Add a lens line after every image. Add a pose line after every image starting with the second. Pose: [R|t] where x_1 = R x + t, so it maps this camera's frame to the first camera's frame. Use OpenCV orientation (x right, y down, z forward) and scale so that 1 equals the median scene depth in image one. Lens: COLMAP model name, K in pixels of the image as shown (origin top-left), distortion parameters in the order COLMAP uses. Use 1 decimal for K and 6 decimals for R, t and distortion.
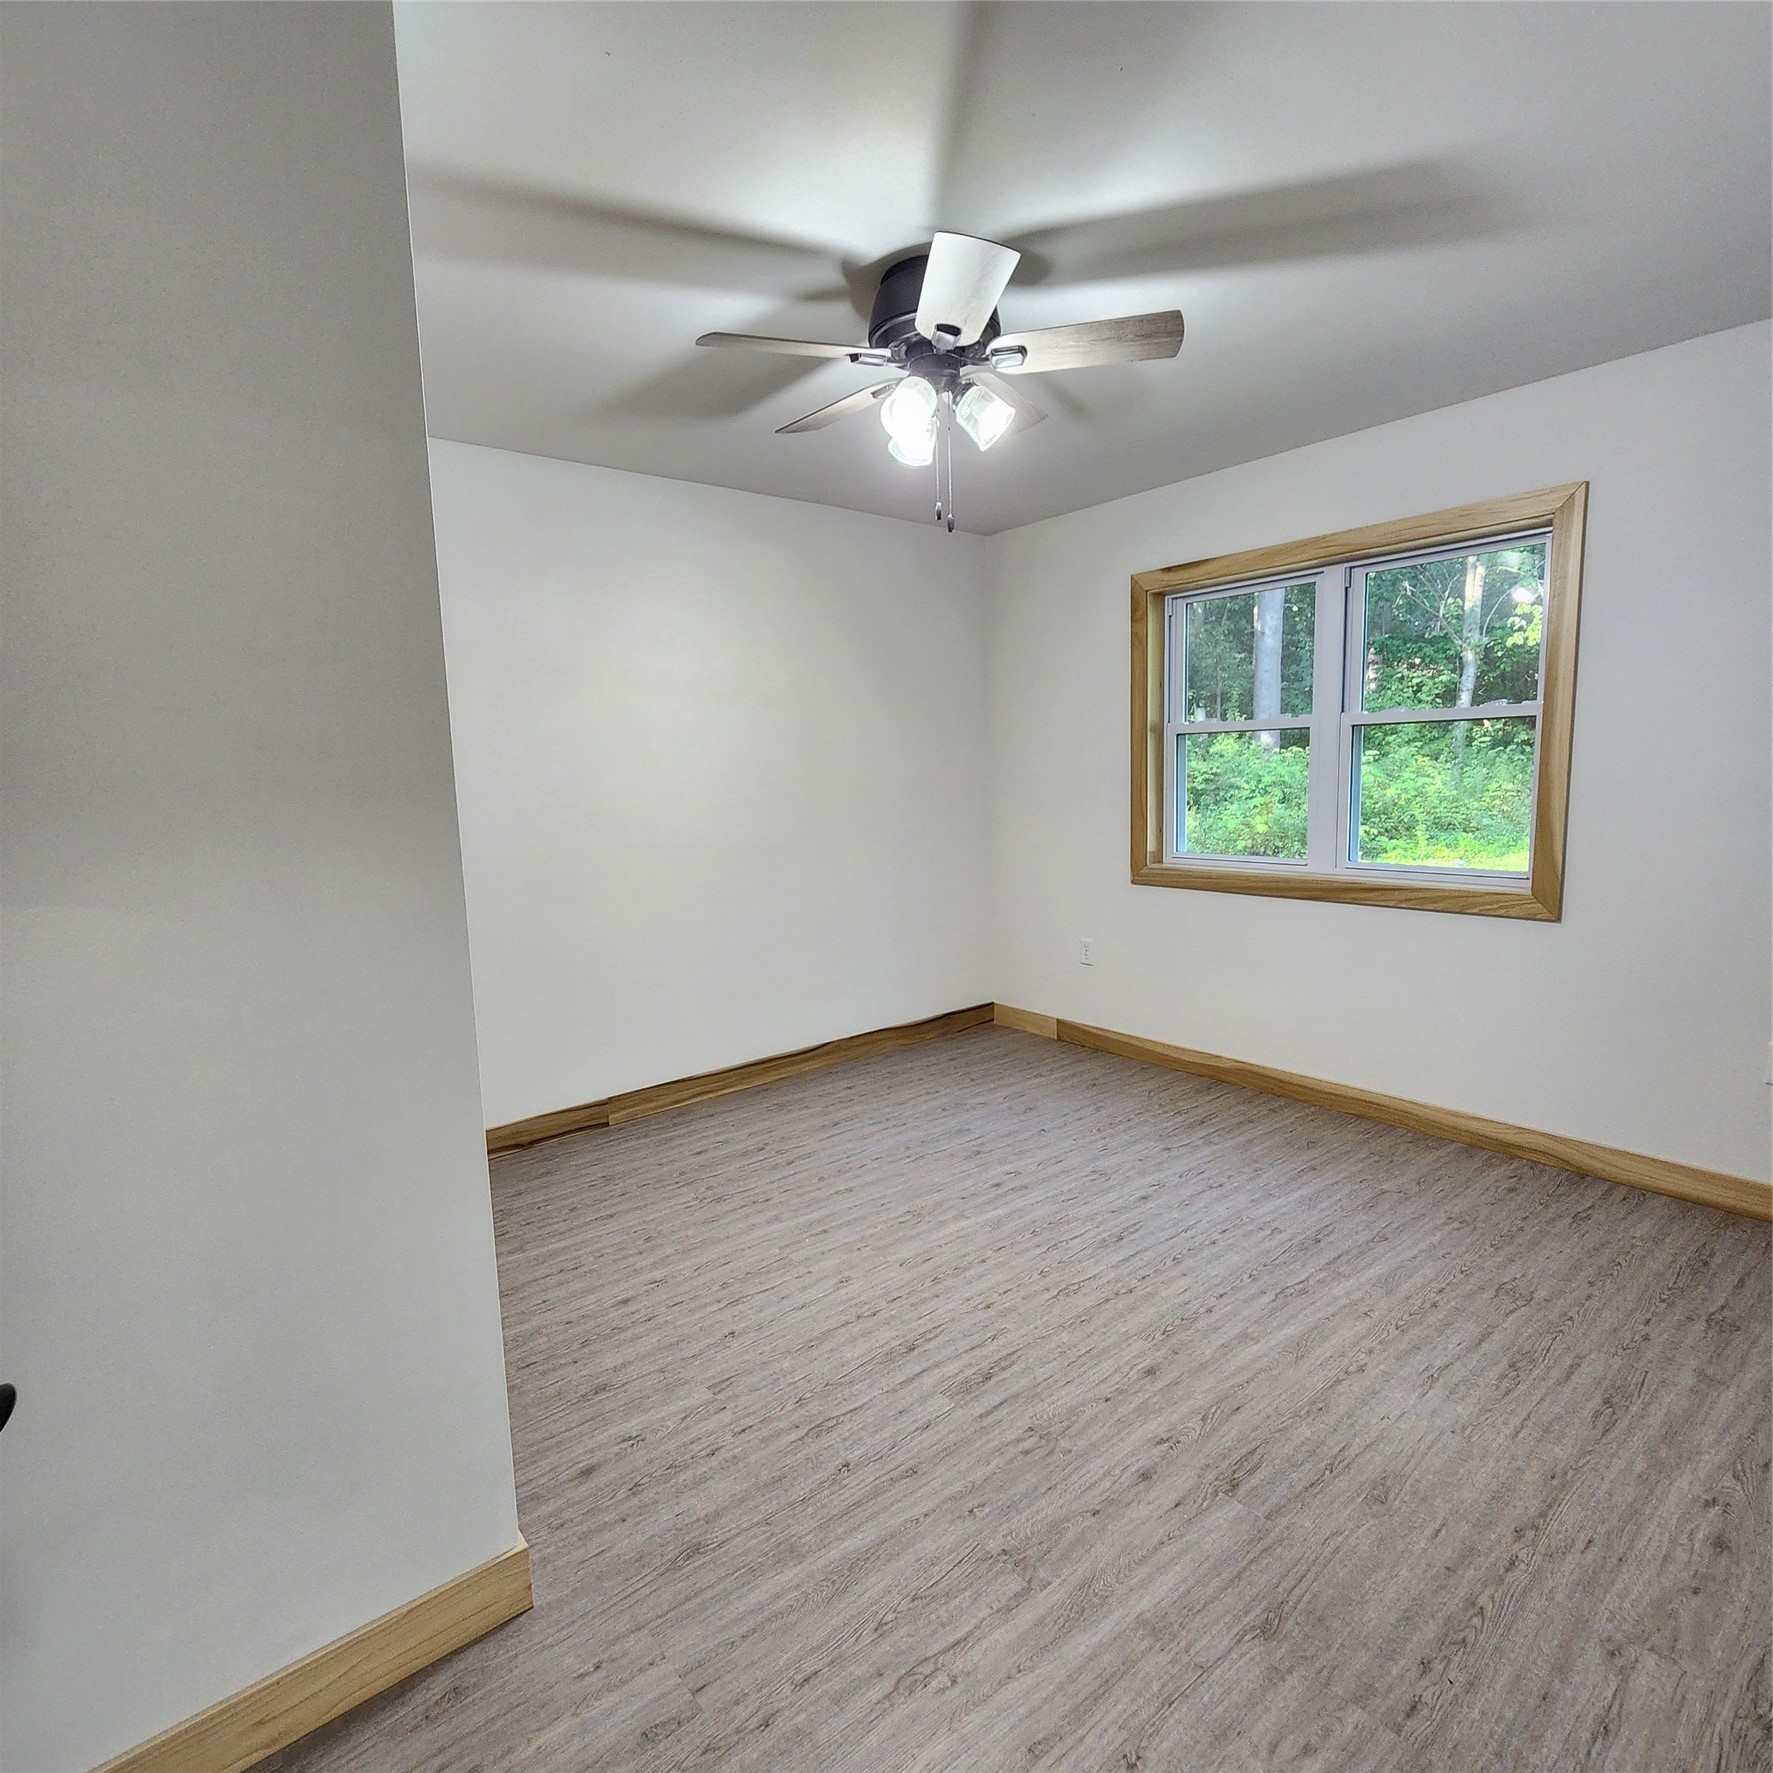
lens RADIAL K [[966.7, 0, 886.5], [0, 966.7, 886.5], [0, 0, 1]] dist [0.003326, -0.001480]
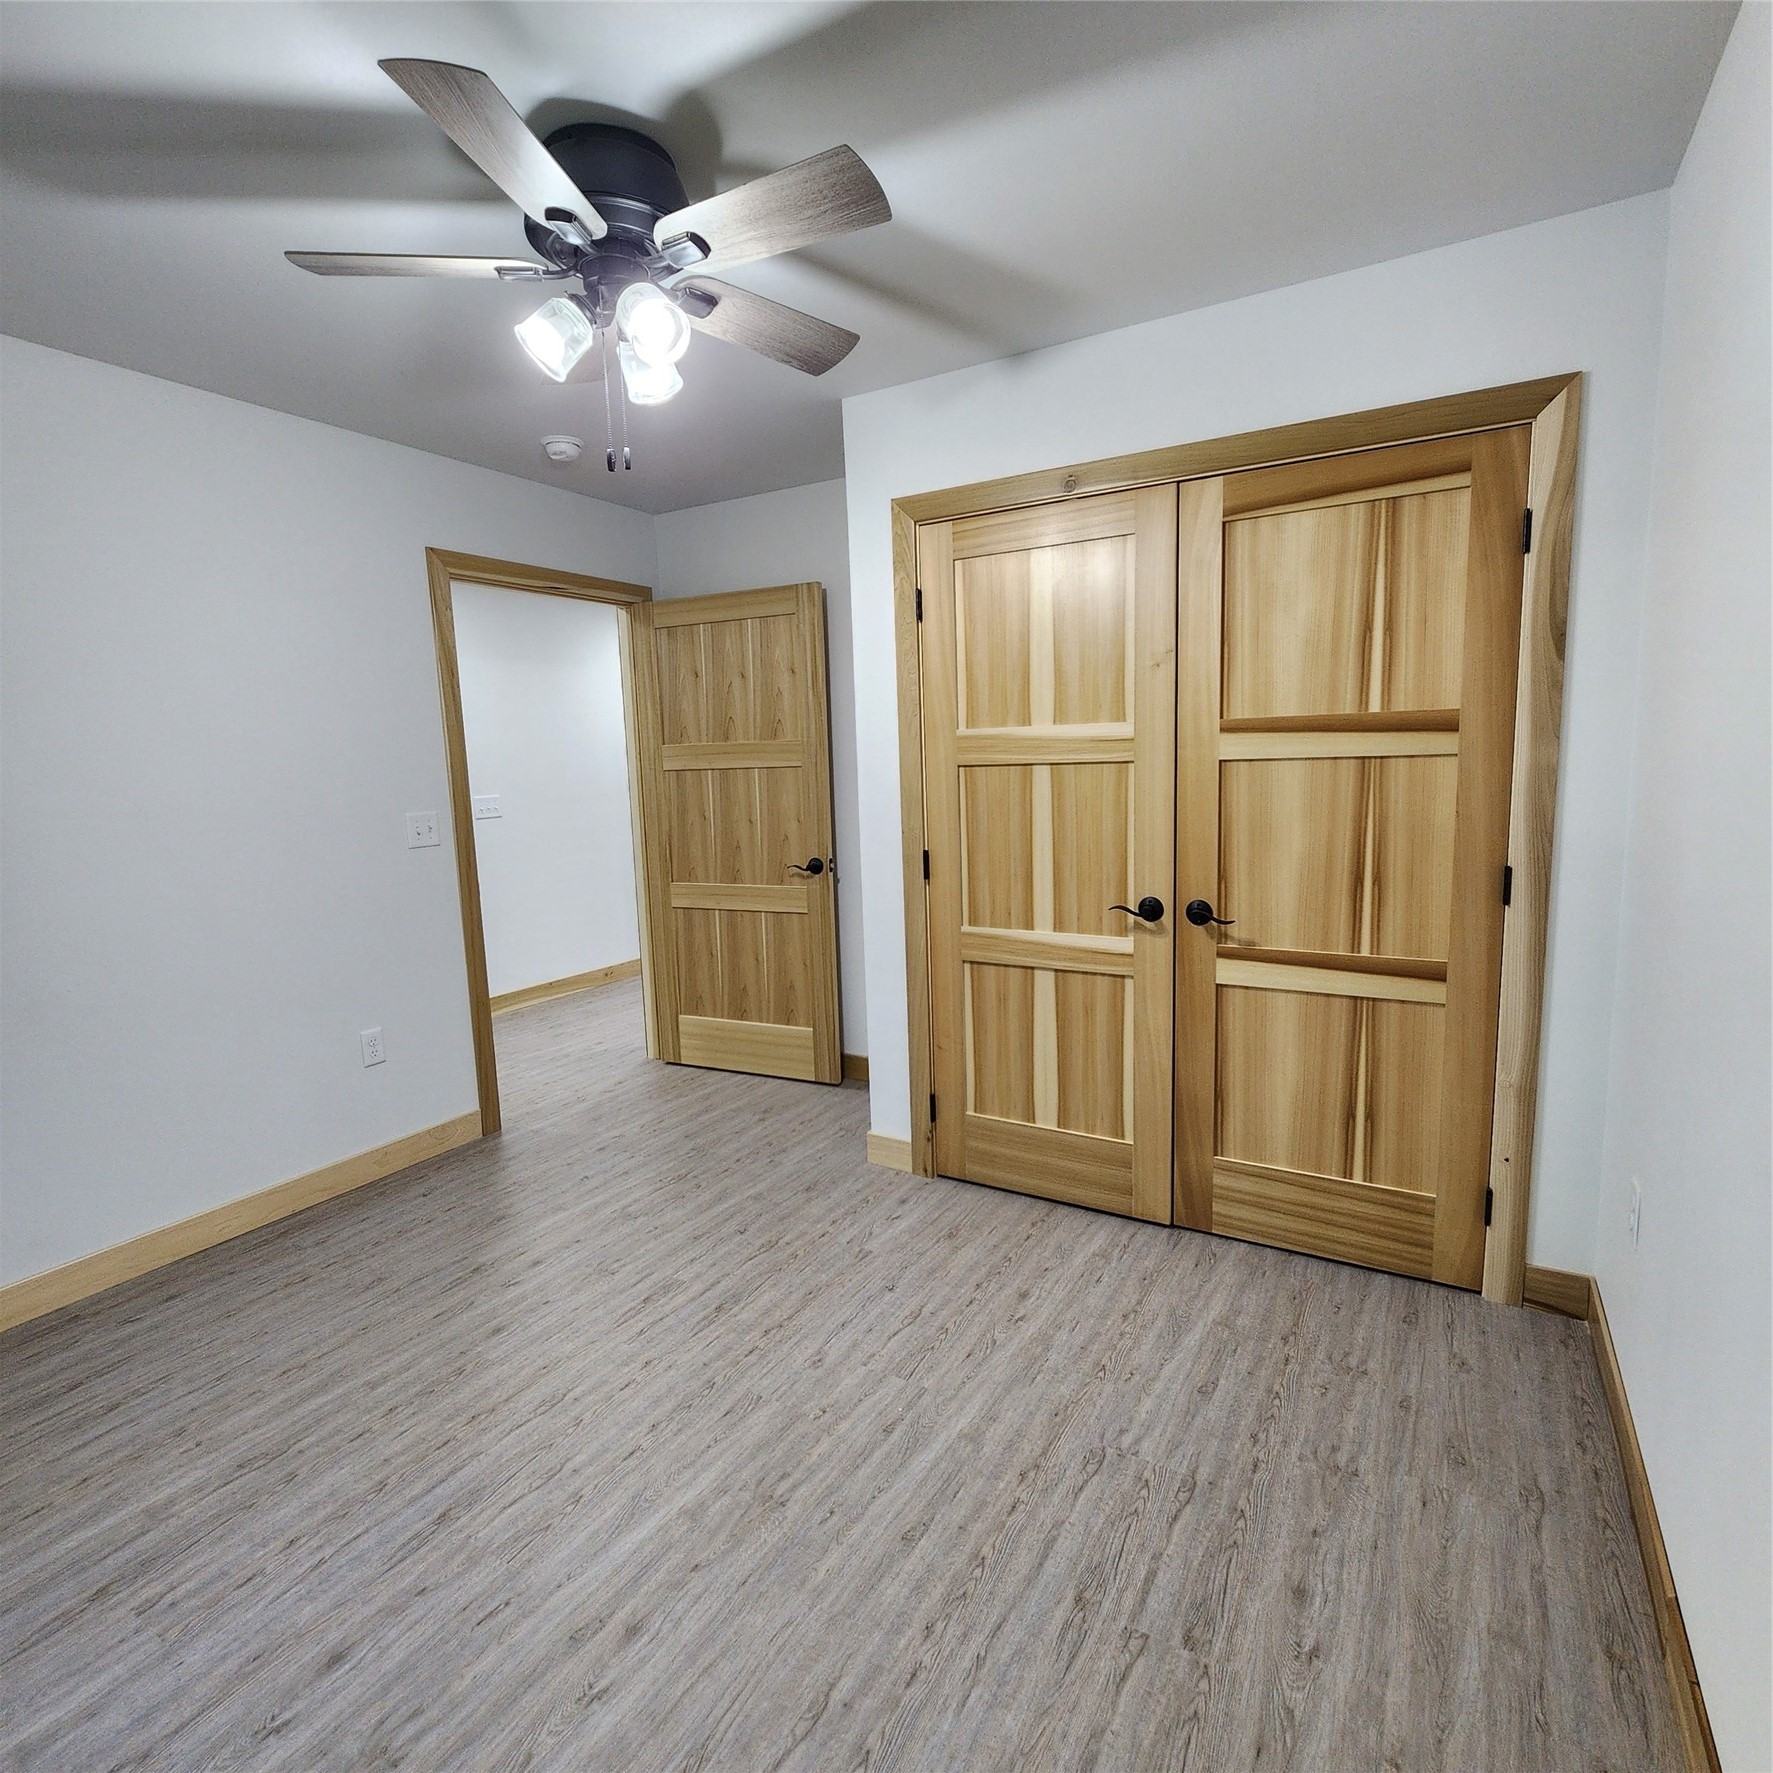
lens RADIAL K [[966.7, 0, 886.5], [0, 966.7, 886.5], [0, 0, 1]] dist [0.003326, -0.001480]
pose [[-0.936494, 0.105592, -0.334408, 0.148801], [0.017274, 0.966324, 0.256749, -0.234346], [0.350257, 0.234667, -0.906781, 1.774463]]
